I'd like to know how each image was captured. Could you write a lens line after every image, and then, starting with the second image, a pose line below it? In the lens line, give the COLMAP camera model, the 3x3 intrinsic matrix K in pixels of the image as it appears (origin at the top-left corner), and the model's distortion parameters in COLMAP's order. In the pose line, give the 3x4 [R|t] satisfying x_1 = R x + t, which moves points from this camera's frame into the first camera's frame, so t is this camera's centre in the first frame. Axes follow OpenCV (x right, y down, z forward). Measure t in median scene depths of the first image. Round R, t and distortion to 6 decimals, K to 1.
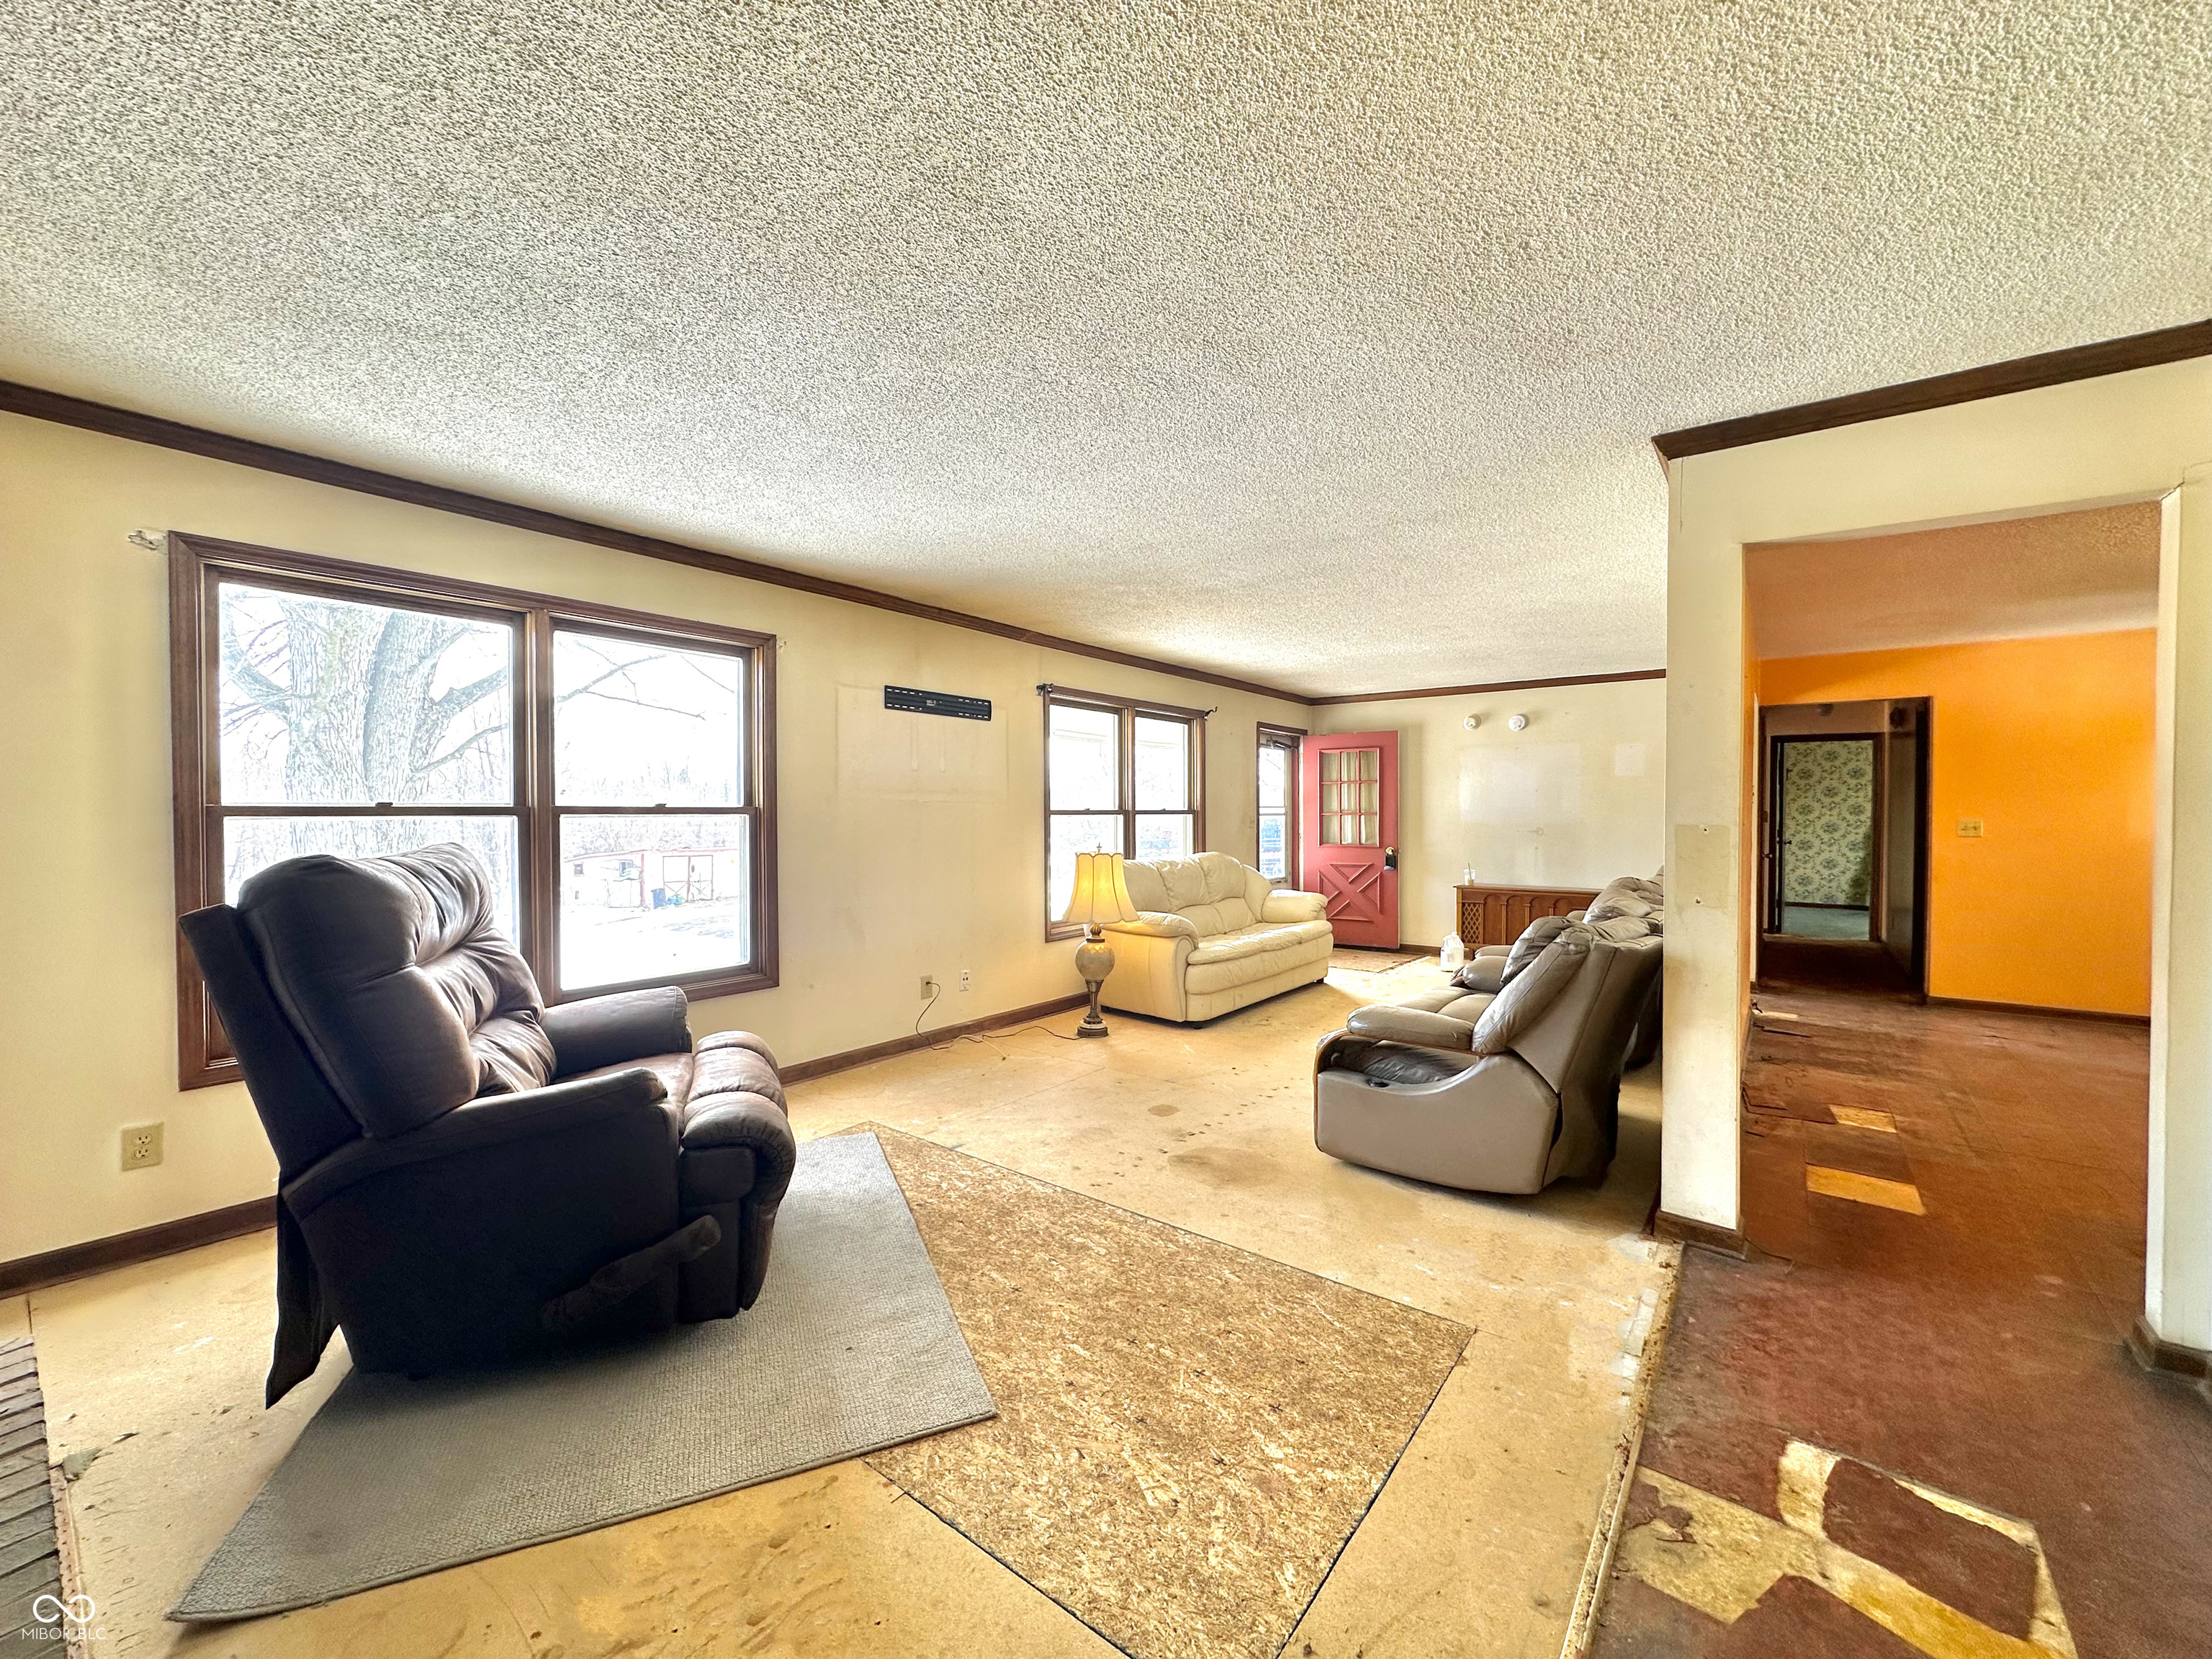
lens RADIAL K [[897.4, 0, 1105.3], [0, 897.4, 833.9], [0, 0, 1]] dist [-0.004143, -0.000639]
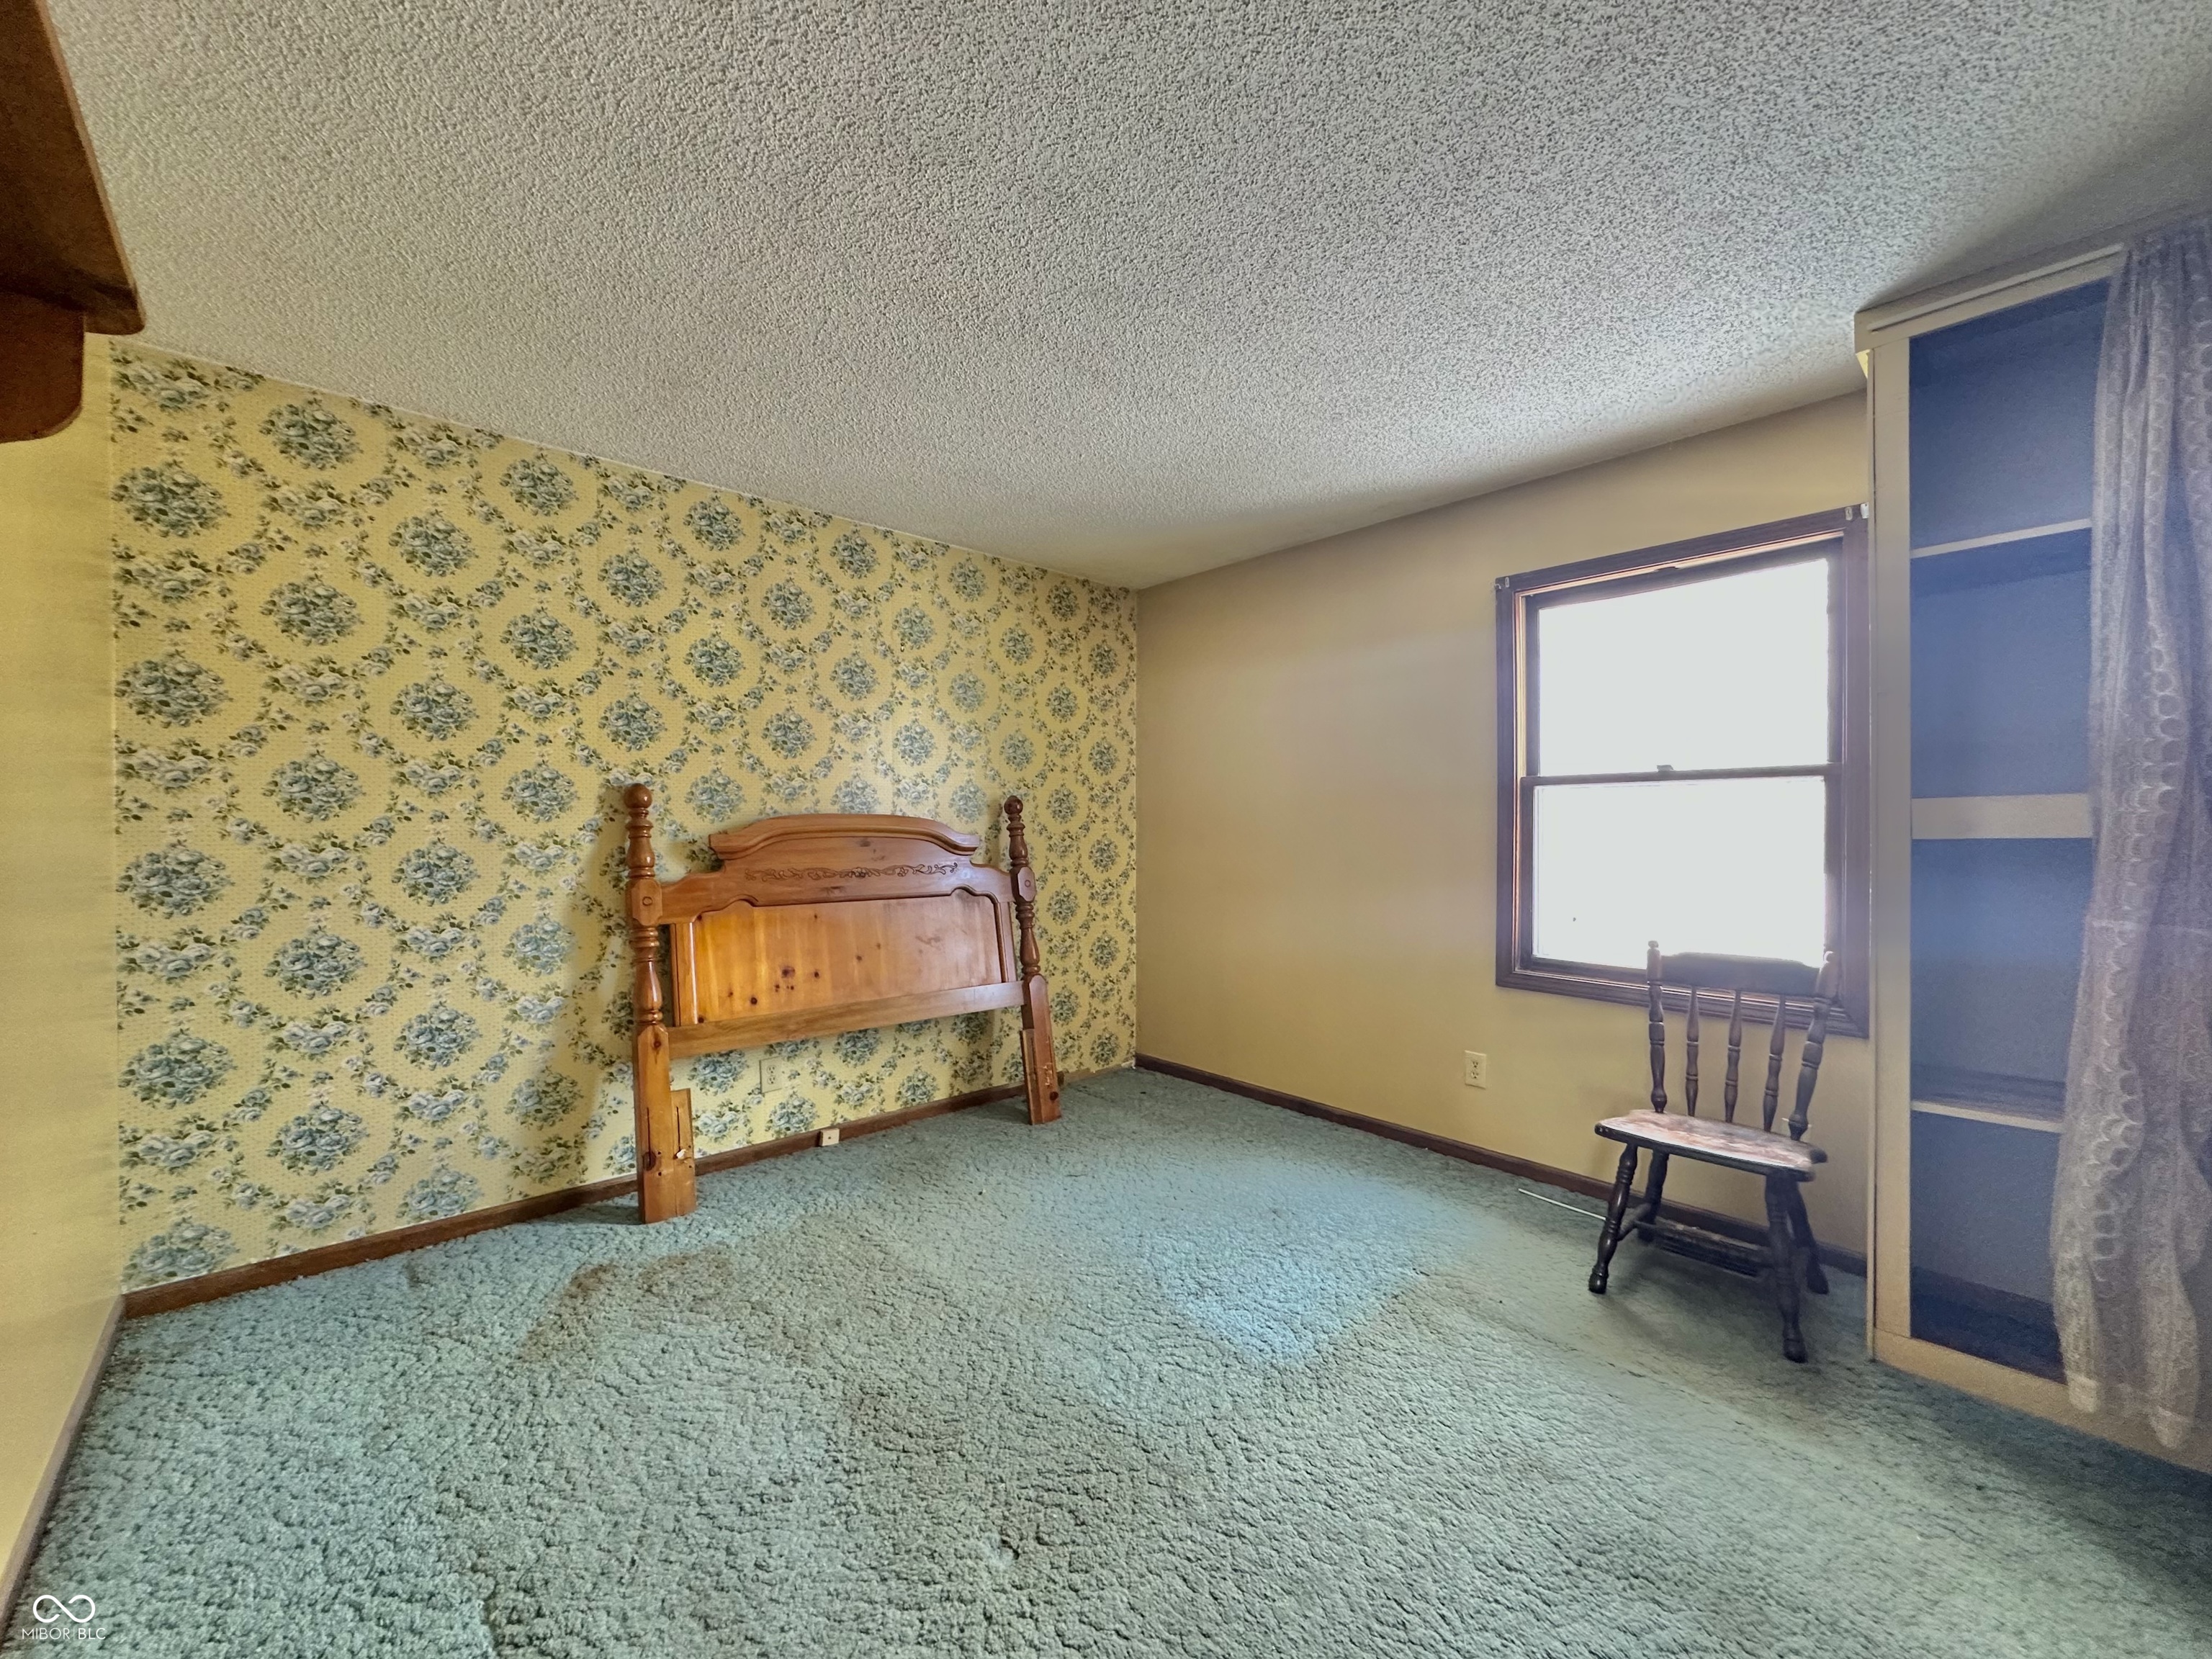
lens RADIAL K [[897.4, 0, 1105.2], [0, 897.4, 828.7], [0, 0, 1]] dist [-0.004143, -0.000639]
pose [[0.154826, -0.005008, 0.987929, 0.626681], [0.021962, 0.999757, 0.001627, -0.014767], [-0.987698, 0.021445, 0.154899, 0.814419]]
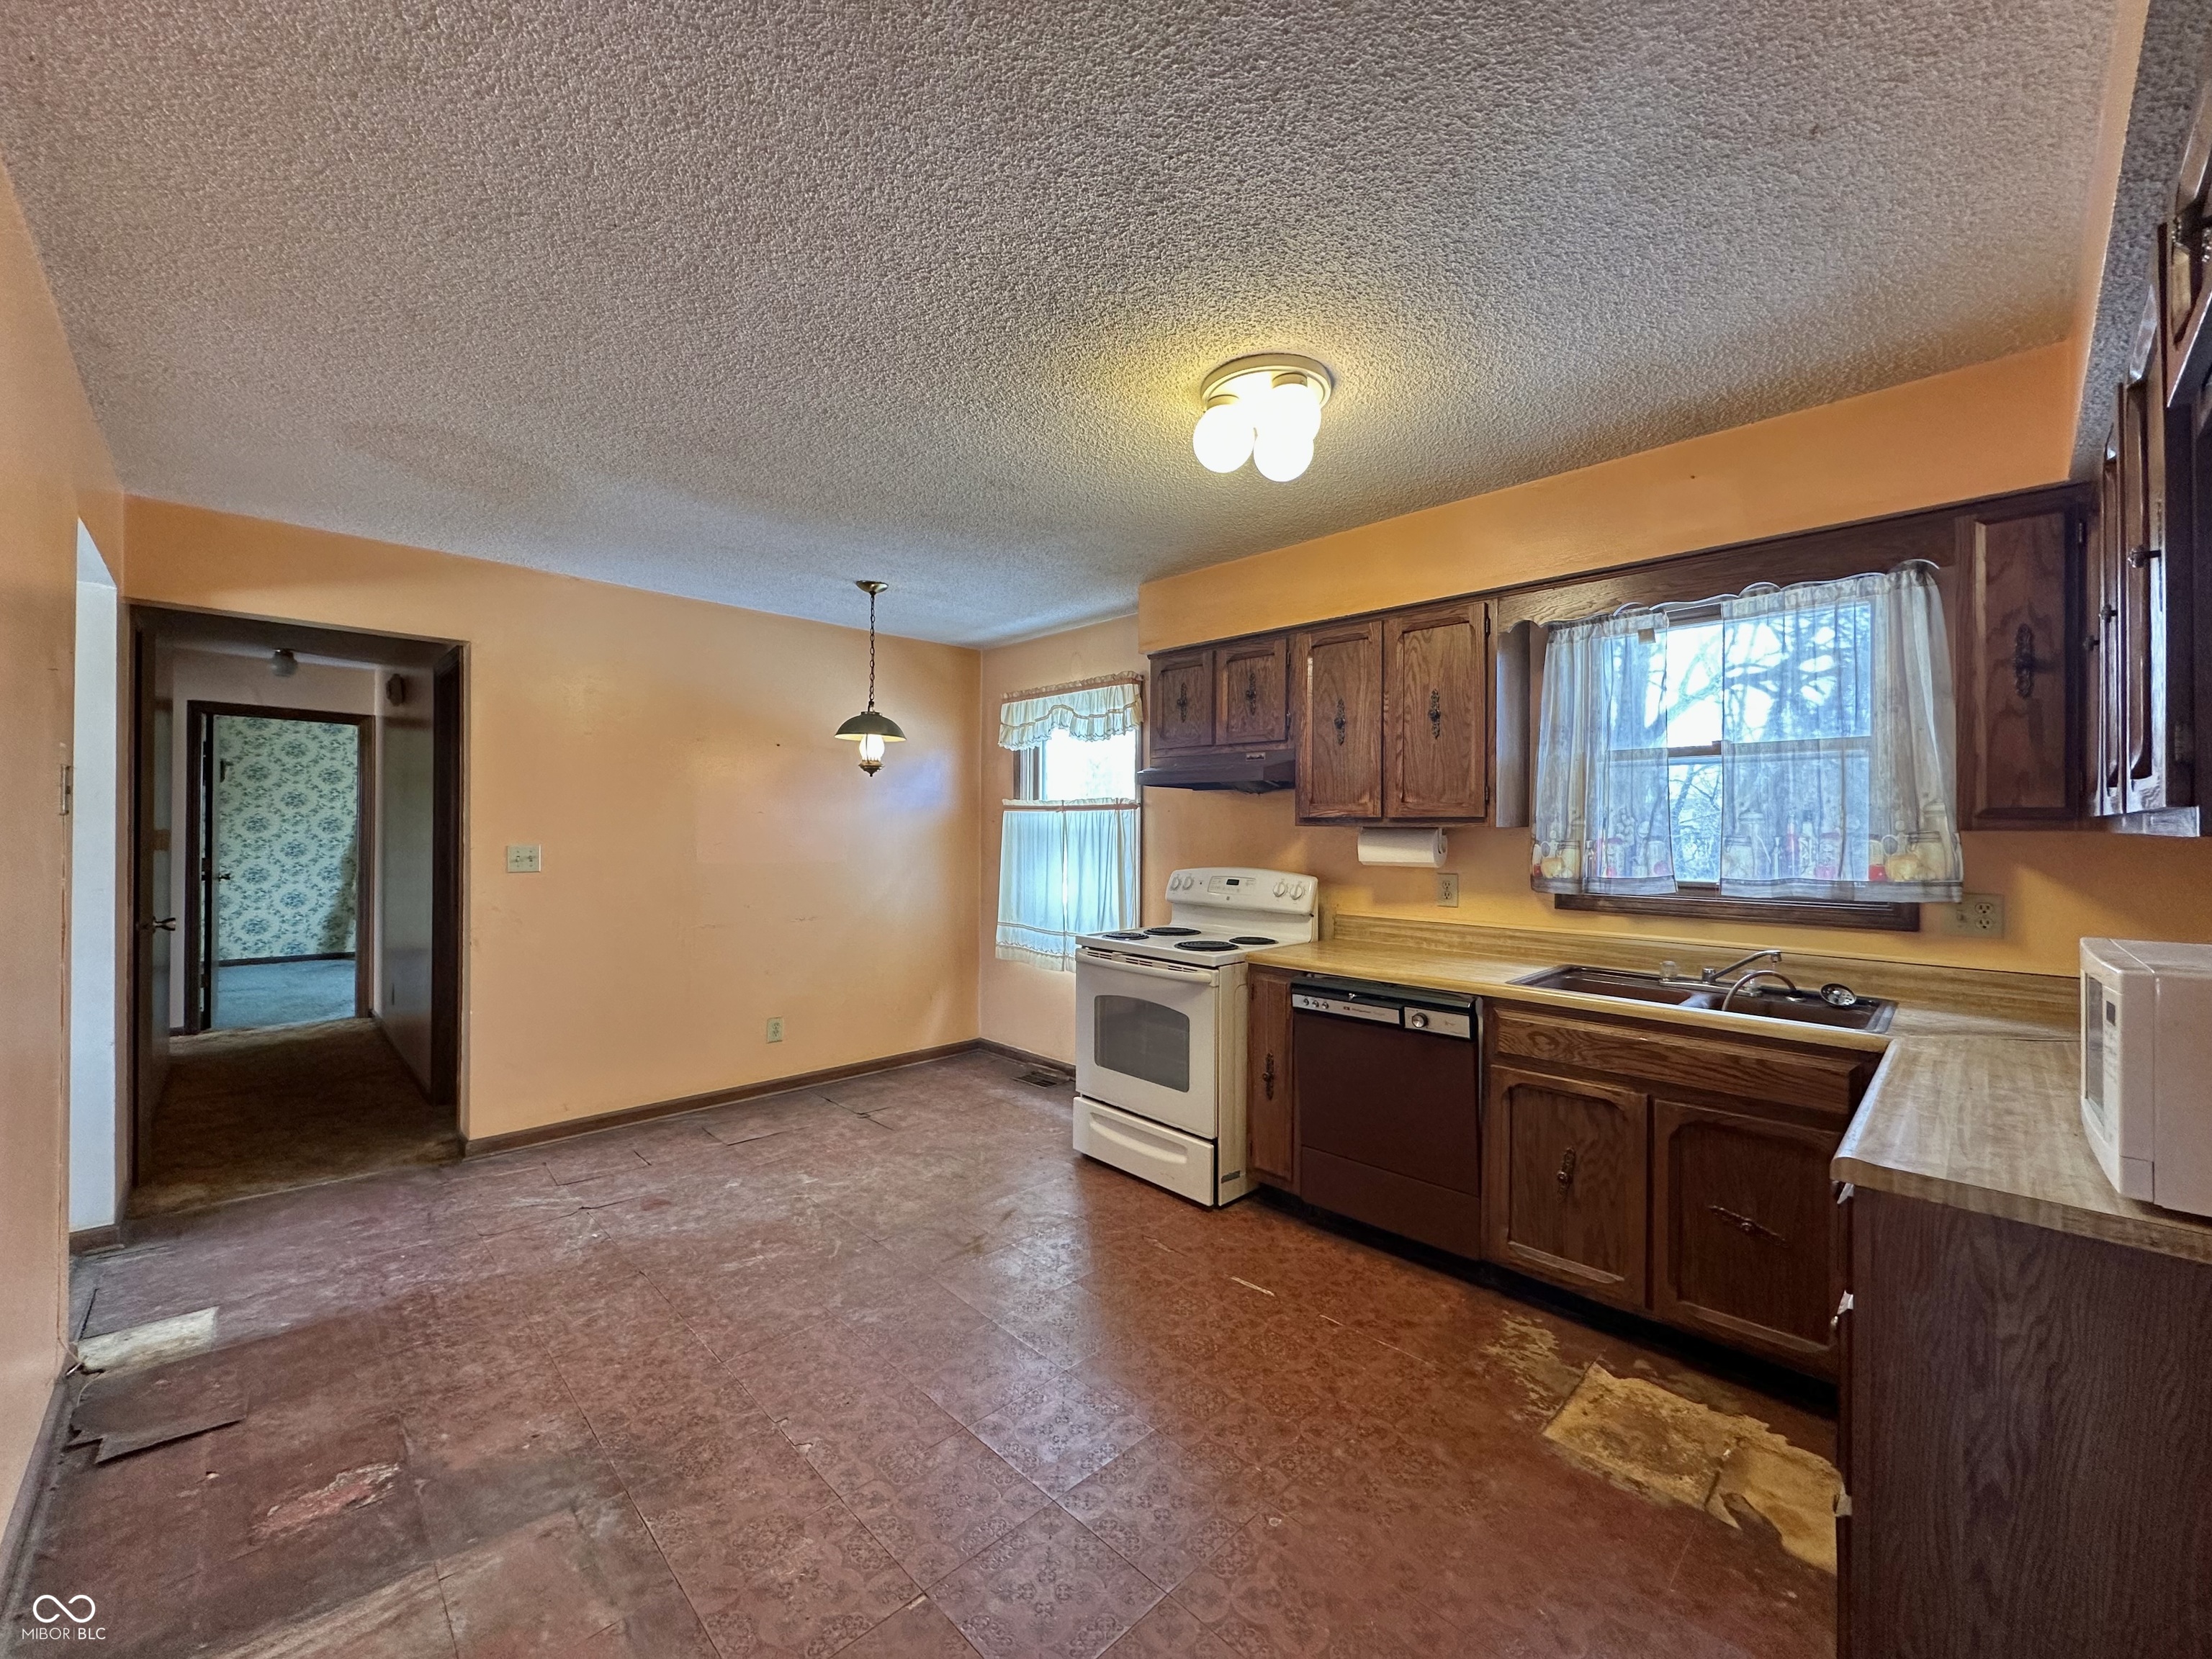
lens RADIAL K [[897.4, 0, 1116.5], [0, 897.4, 828.0], [0, 0, 1]] dist [-0.004143, -0.000639]
pose [[0.147491, 0.004210, 0.989054, 0.199351], [0.016783, 0.999836, -0.006758, -0.008215], [-0.988921, 0.017596, 0.147396, 0.243668]]
